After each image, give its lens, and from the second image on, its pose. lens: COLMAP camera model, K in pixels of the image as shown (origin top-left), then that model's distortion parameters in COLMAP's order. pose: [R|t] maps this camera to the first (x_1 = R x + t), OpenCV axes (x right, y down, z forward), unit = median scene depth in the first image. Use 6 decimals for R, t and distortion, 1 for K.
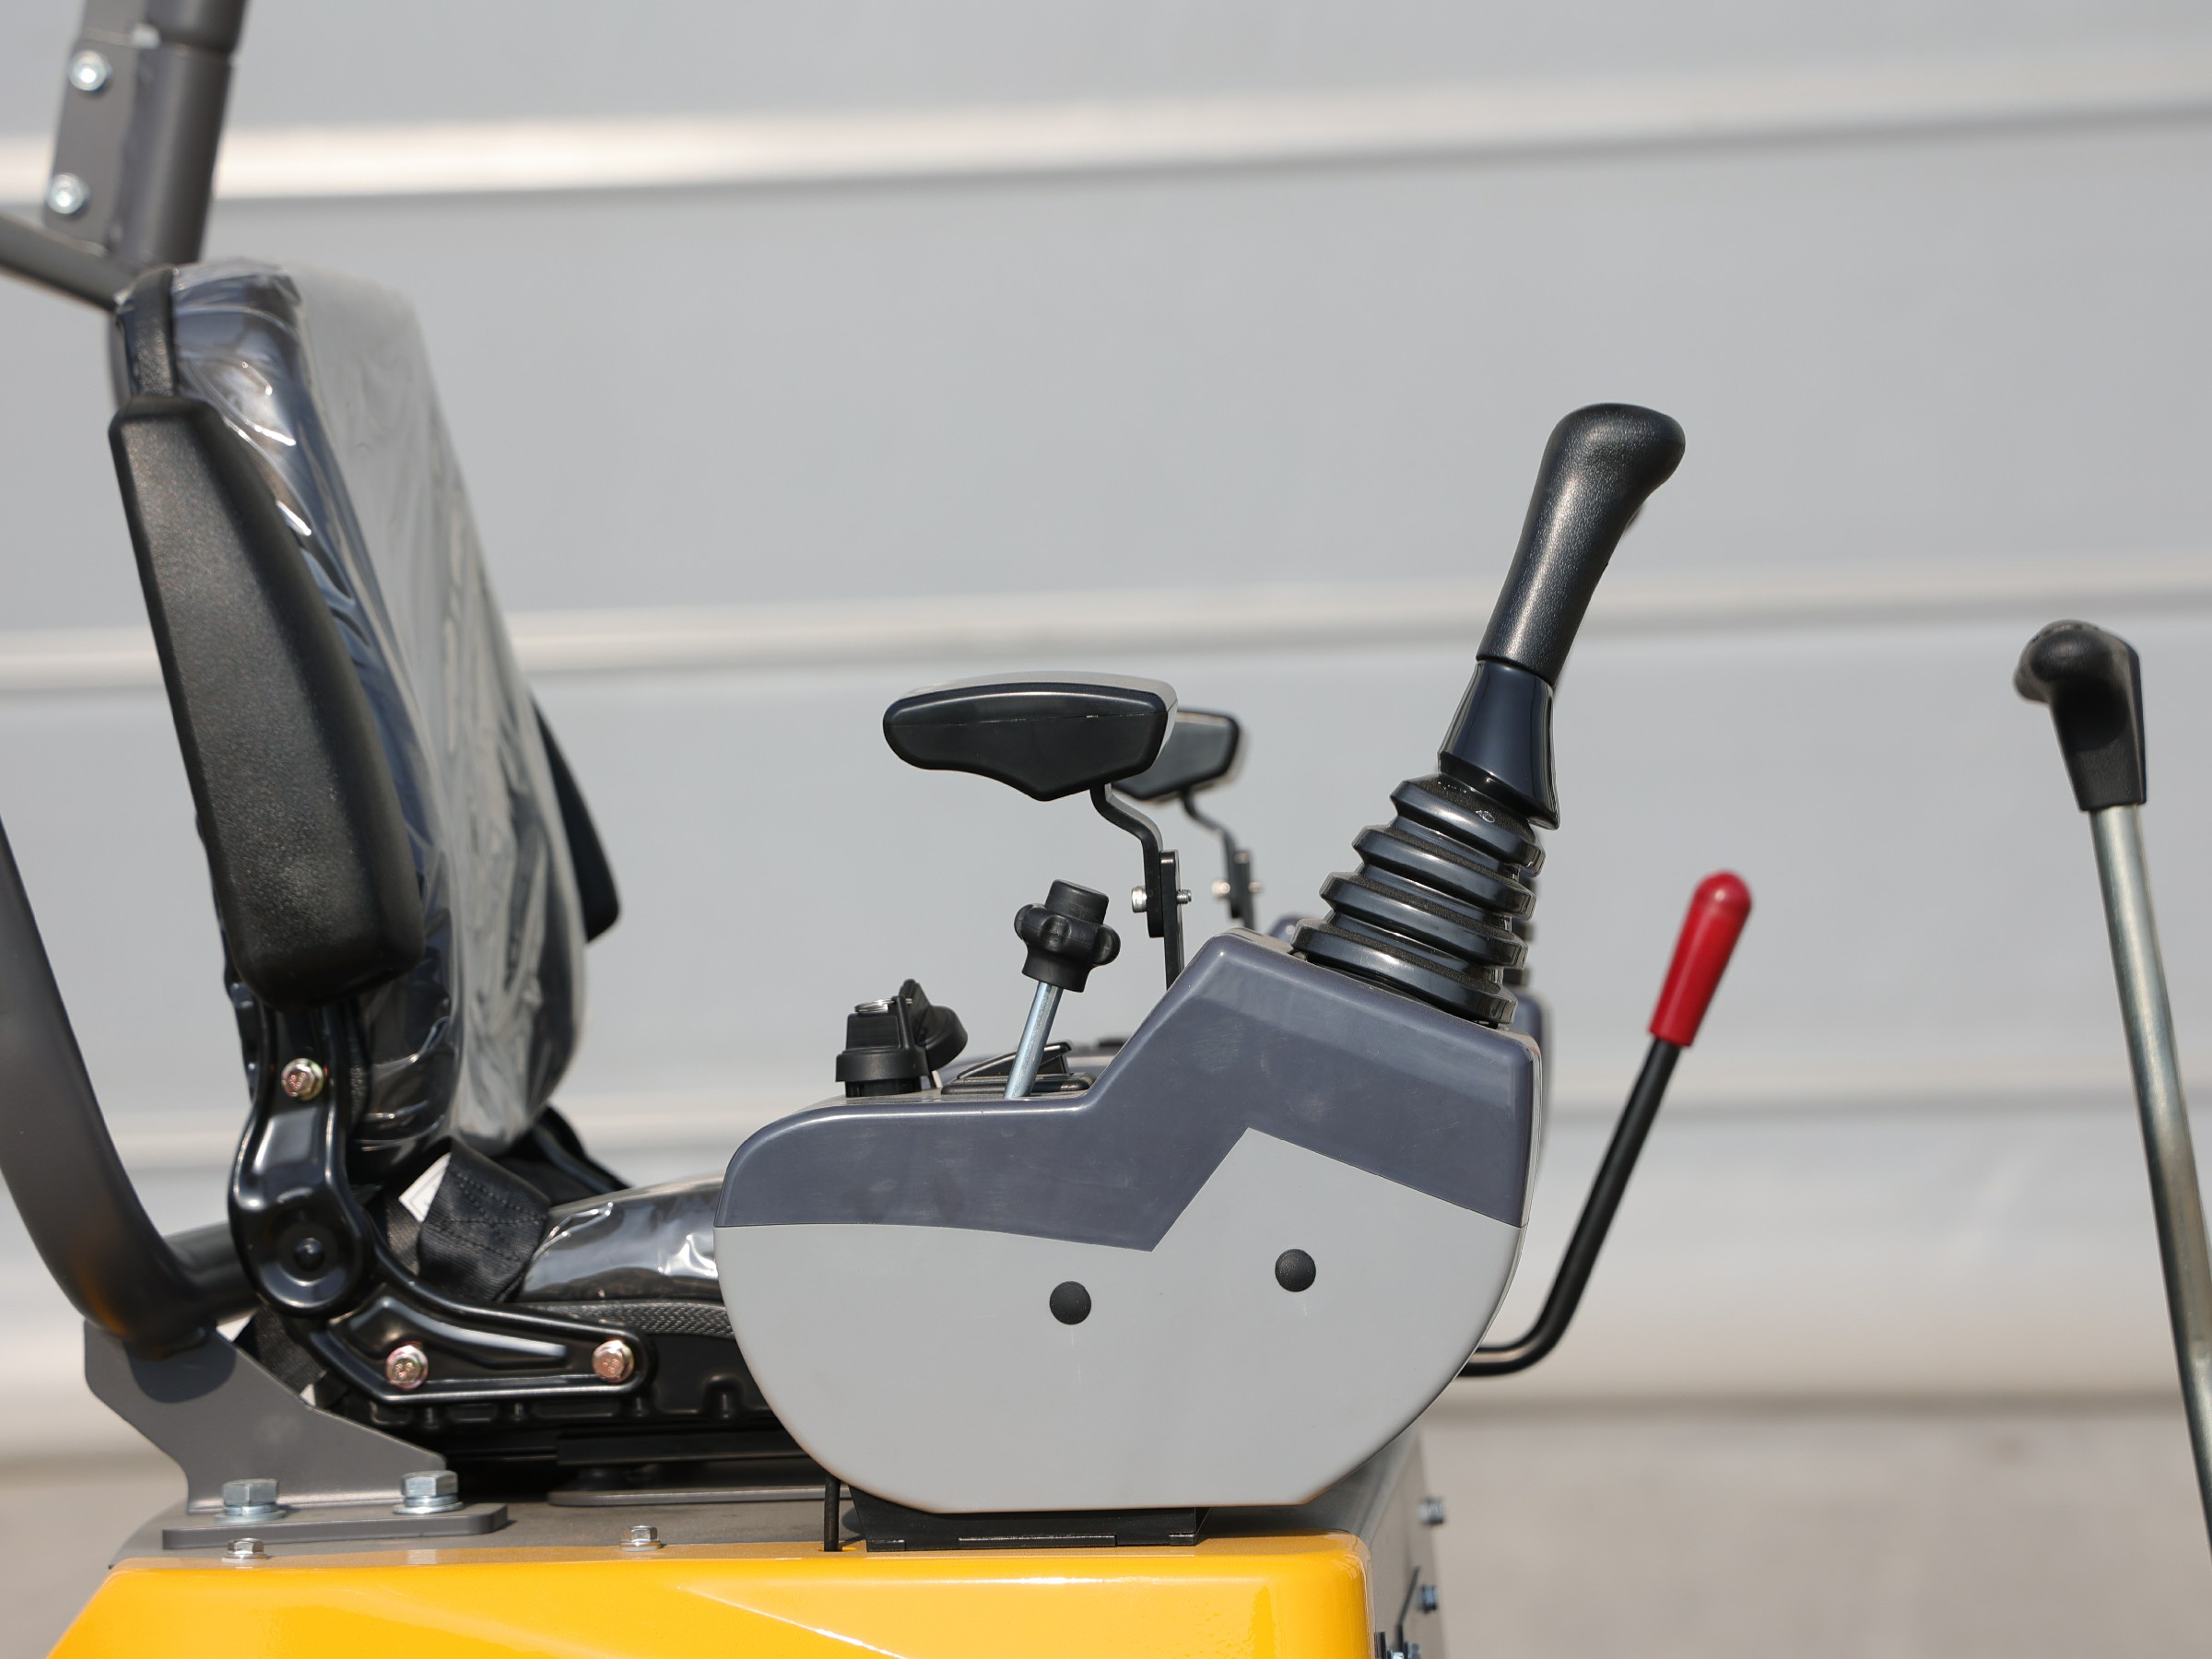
lens RADIAL K [[7043.9, 0, 1106.0], [0, 7043.9, 829.5], [0, 0, 1]] dist [0.784602, -0.613259]
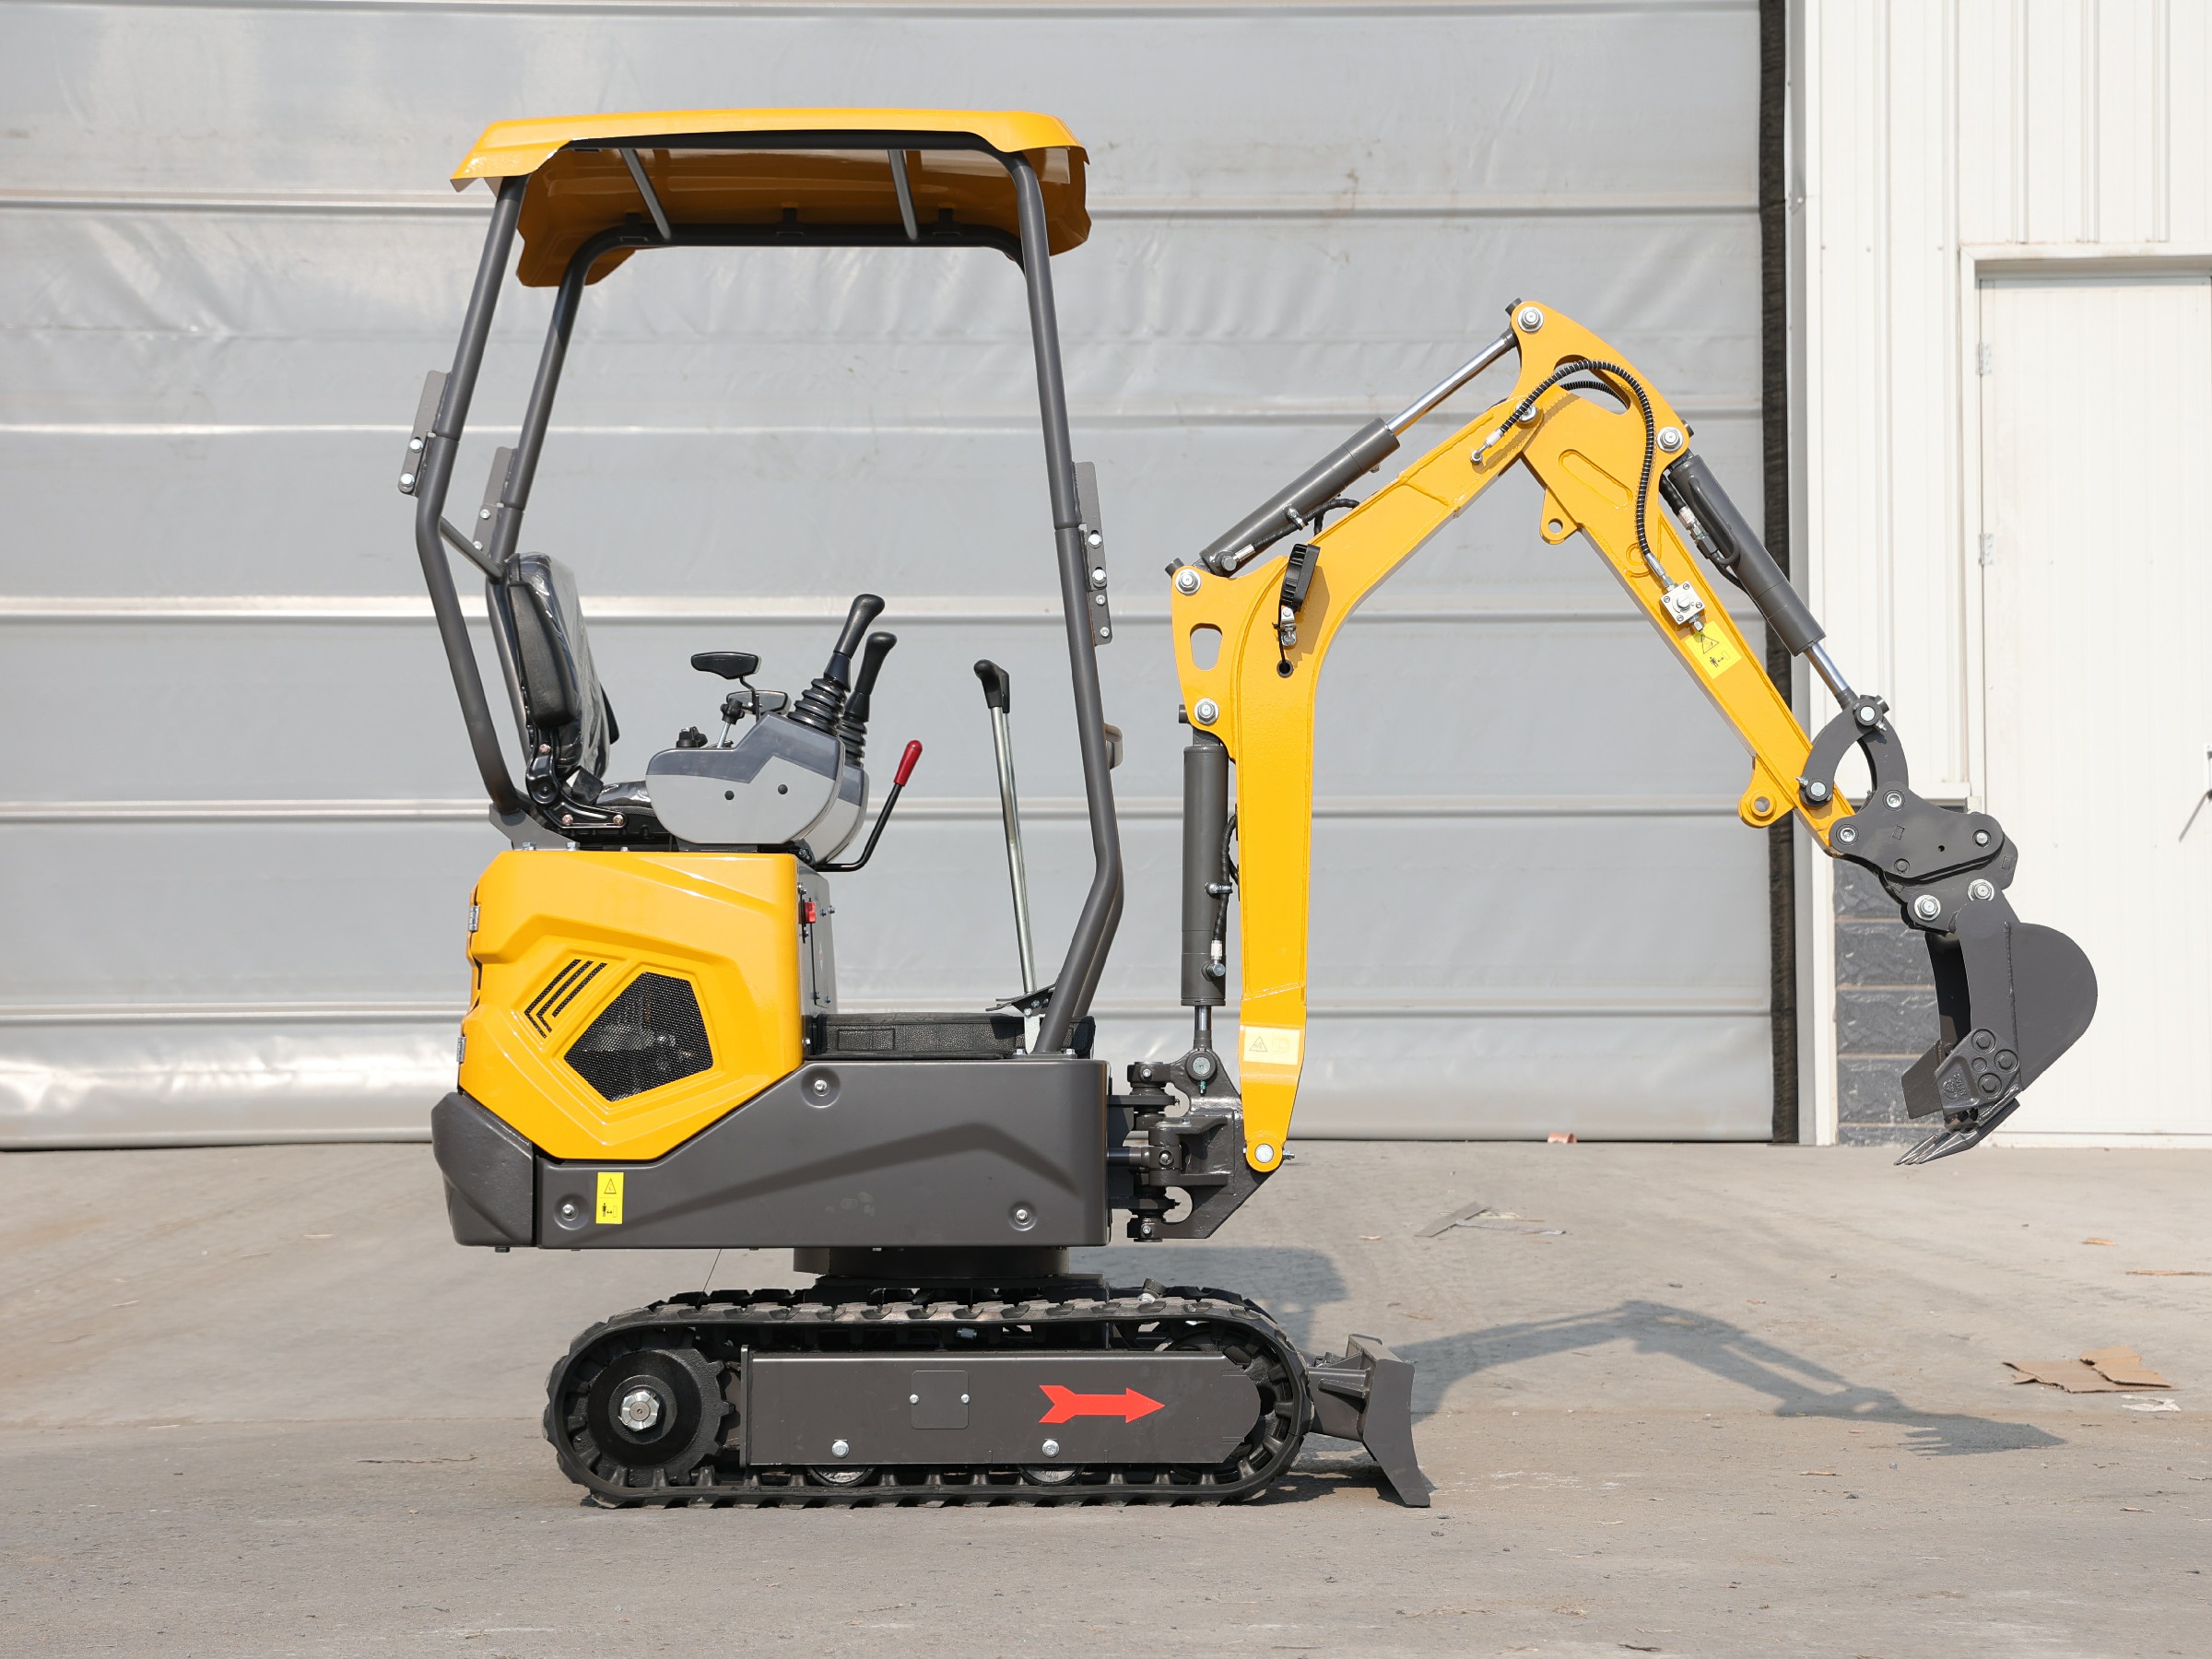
lens RADIAL K [[4202.1, 0, 1106.0], [0, 4202.1, 829.5], [0, 0, 1]] dist [0.213517, 0.290418]
pose [[0.997427, 0.037293, 0.061223, 0.062291], [-0.033191, 0.997221, -0.066702, 0.232518], [-0.063541, 0.064499, 0.995893, -1.432723]]
